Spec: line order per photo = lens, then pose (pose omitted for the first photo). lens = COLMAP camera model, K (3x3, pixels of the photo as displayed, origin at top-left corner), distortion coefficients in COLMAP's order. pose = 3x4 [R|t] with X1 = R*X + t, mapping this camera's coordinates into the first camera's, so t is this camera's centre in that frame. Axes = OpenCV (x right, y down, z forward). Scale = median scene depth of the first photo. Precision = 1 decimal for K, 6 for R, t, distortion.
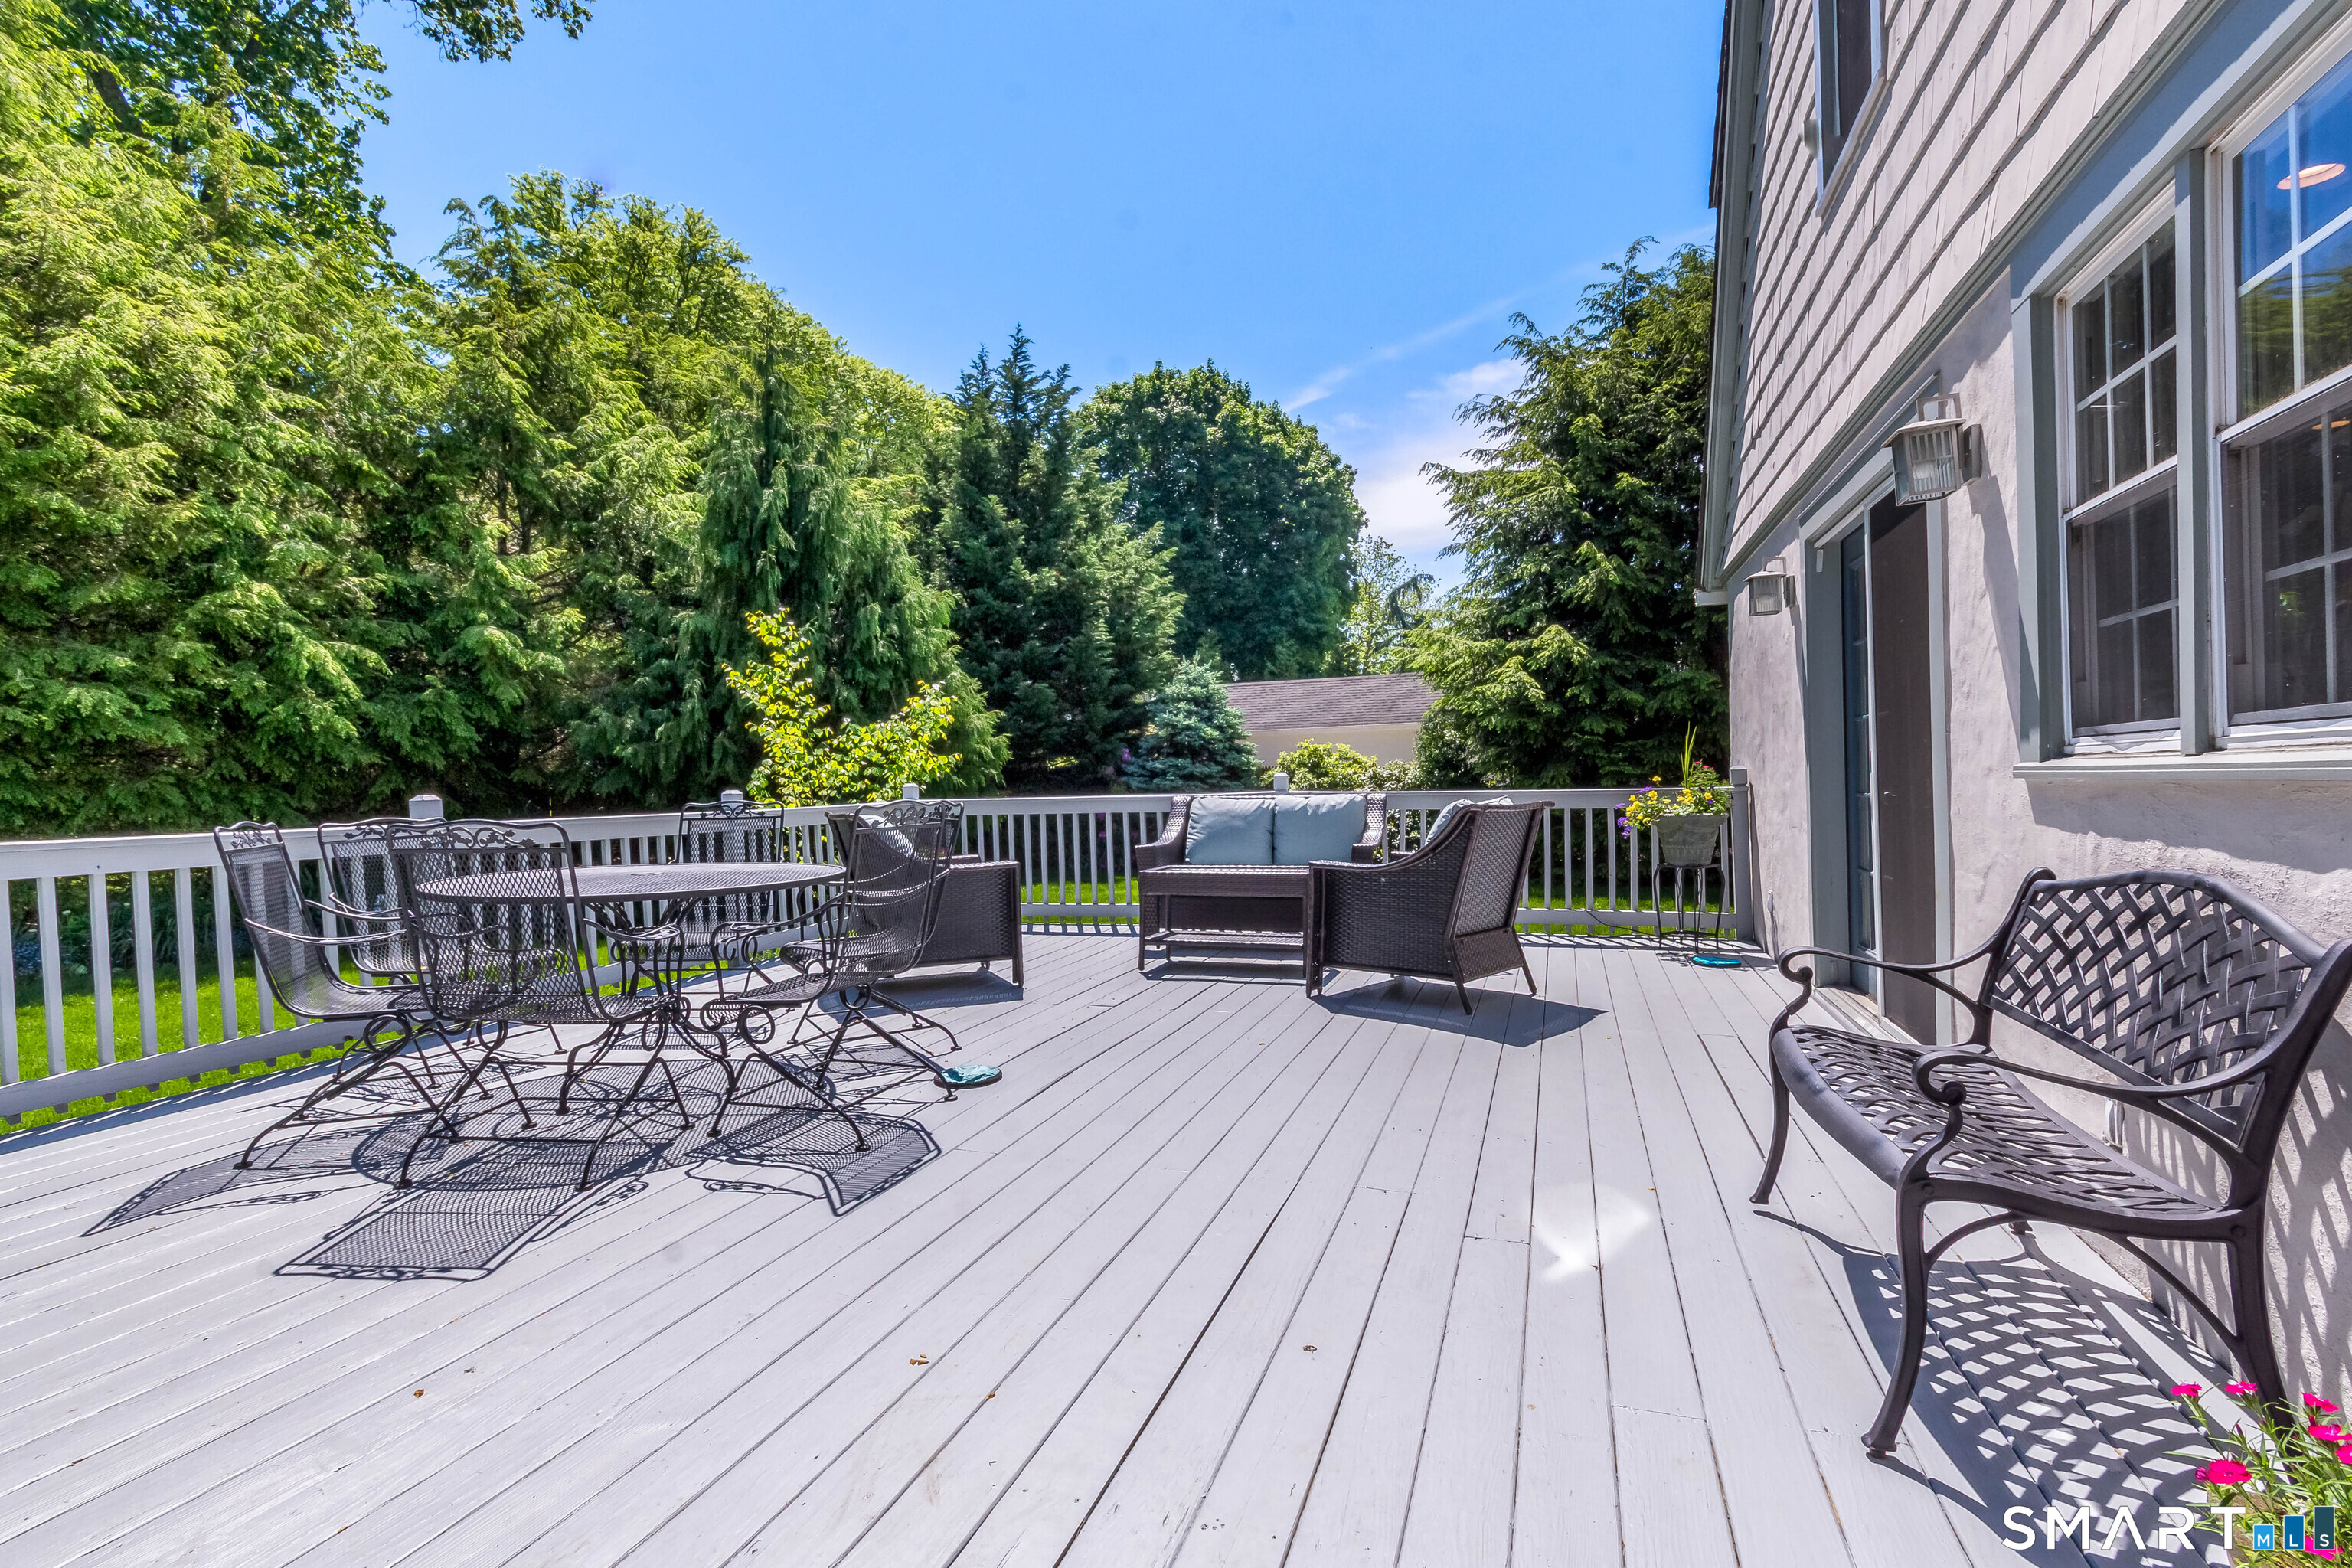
lens RADIAL K [[1058.0, 0, 1182.0], [0, 1058.0, 786.4], [0, 0, 1]] dist [0.014742, -0.001497]
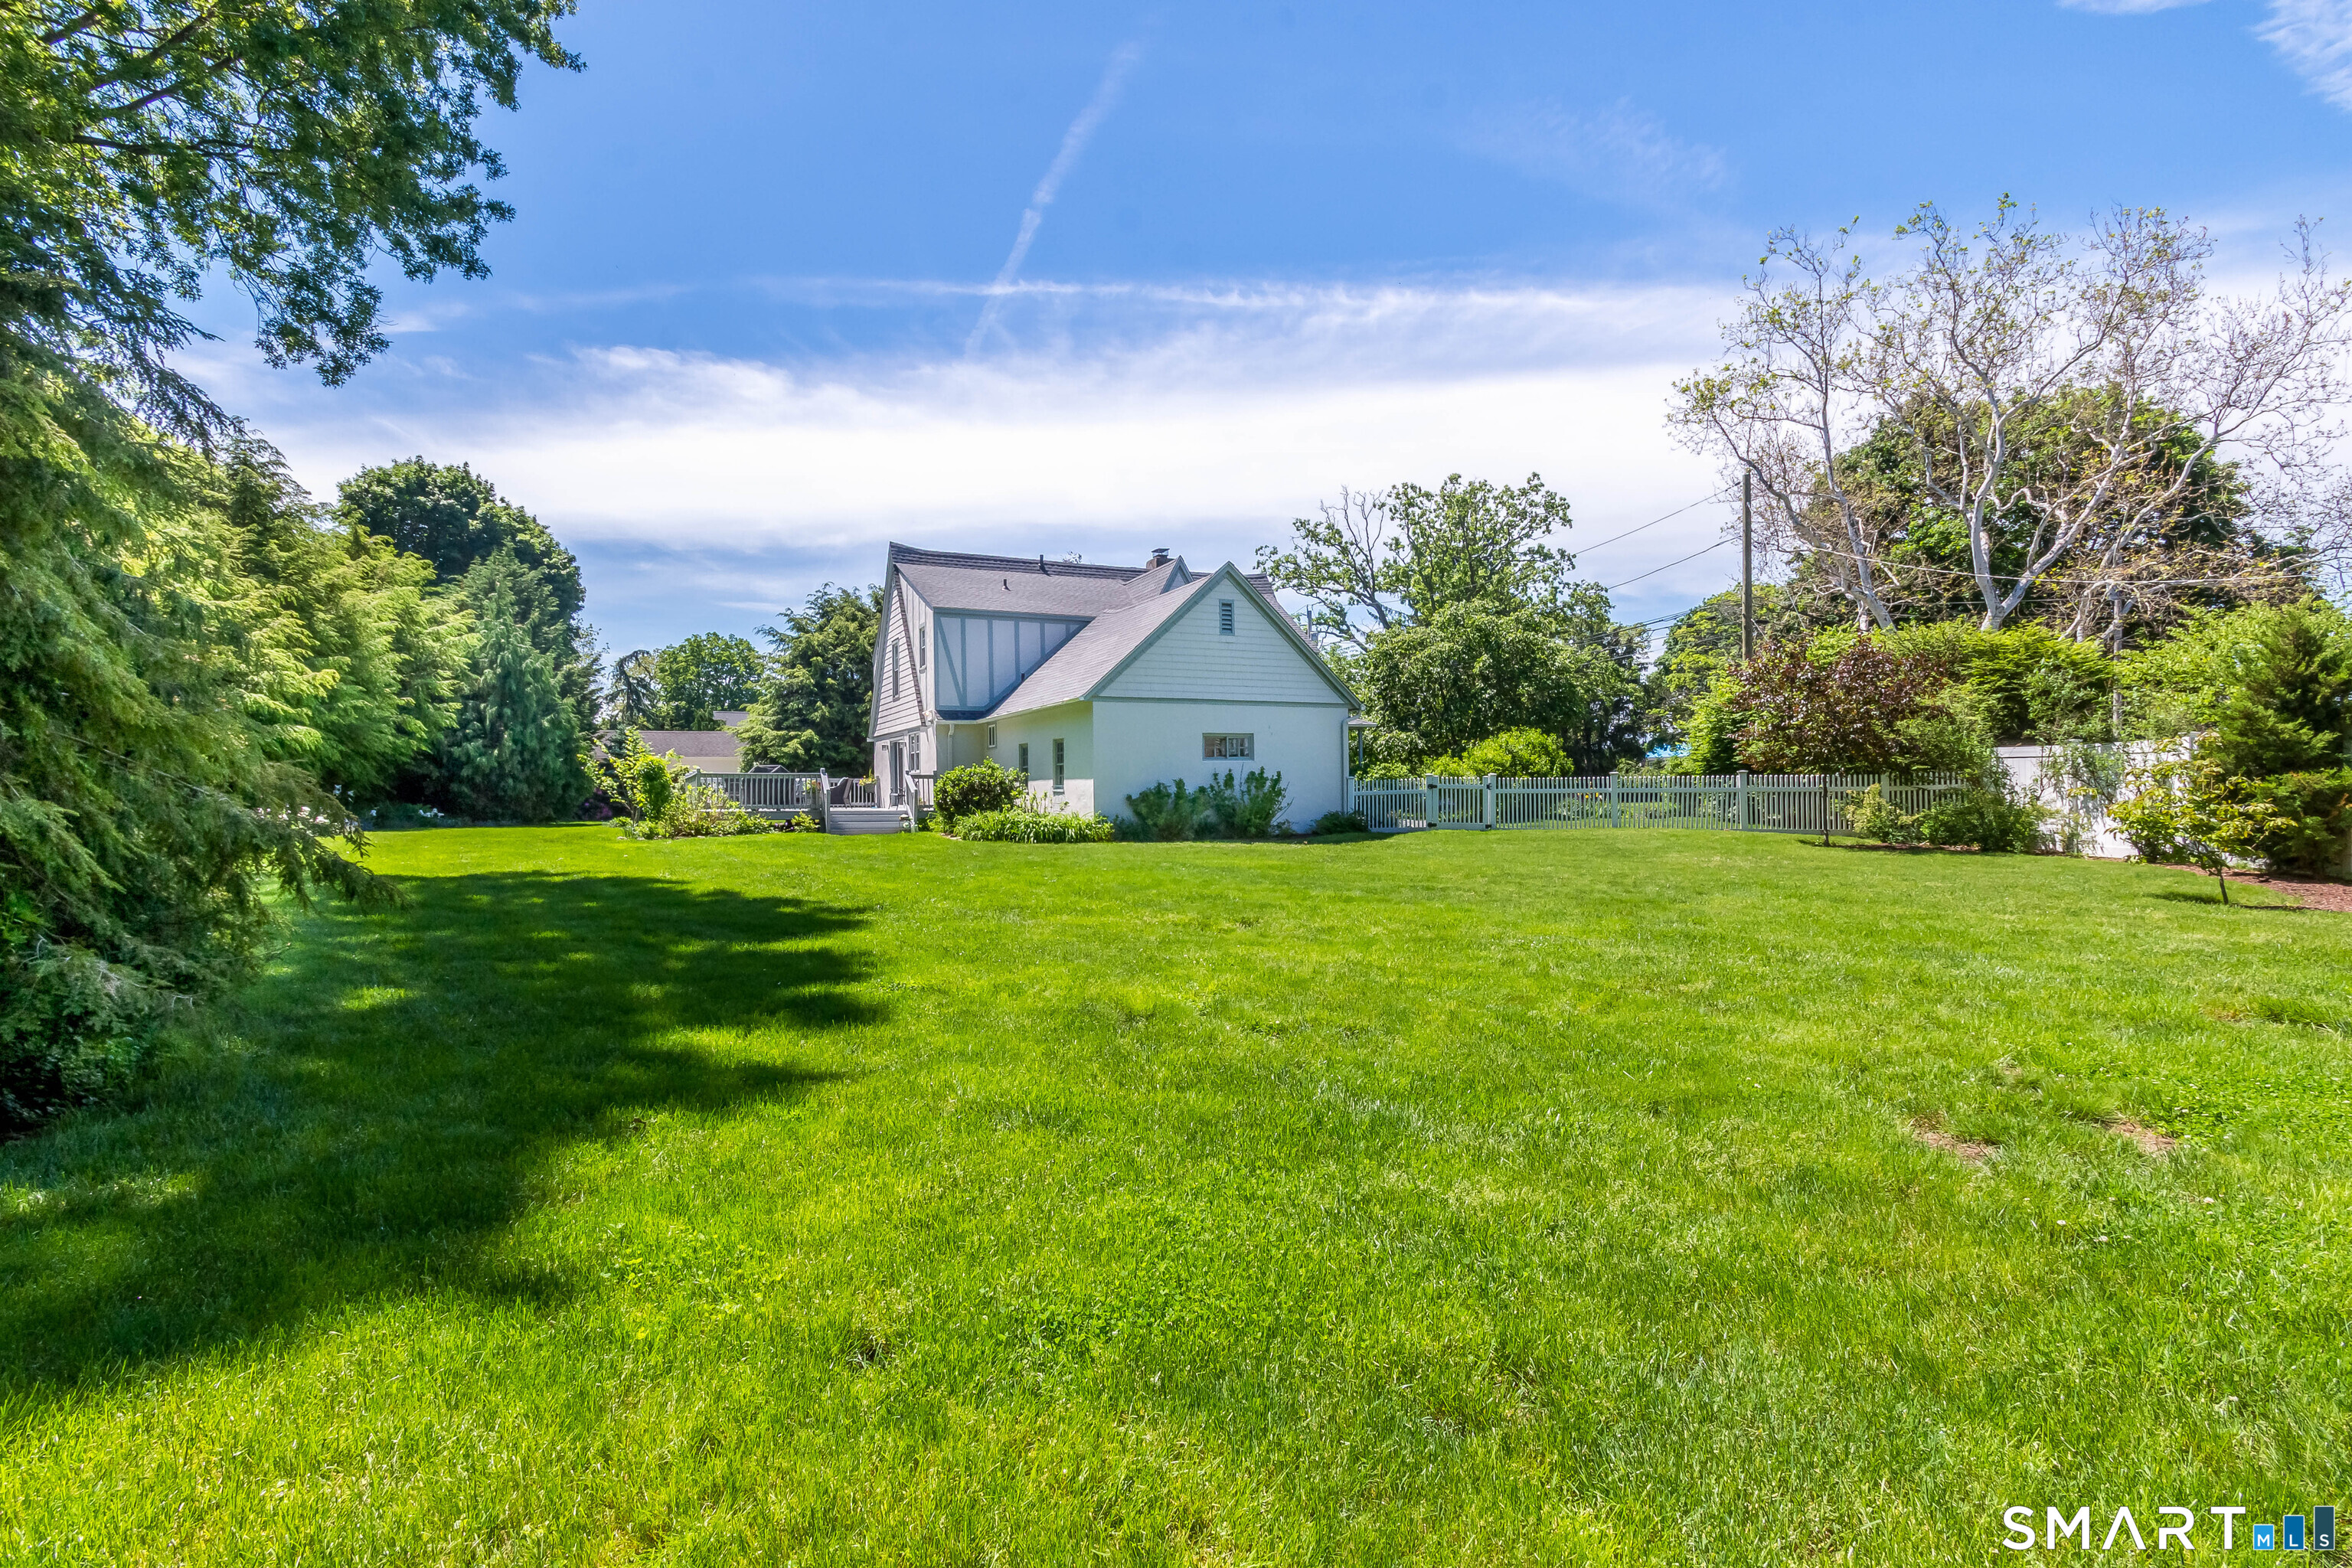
lens RADIAL K [[1058.0, 0, 1179.2], [0, 1058.0, 784.6], [0, 0, 1]] dist [0.014742, -0.001497]
pose [[0.681408, 0.018678, 0.731665, -1.012430], [-0.000107, 0.999677, -0.025419, 0.071597], [-0.731904, 0.017242, 0.681190, -1.622065]]
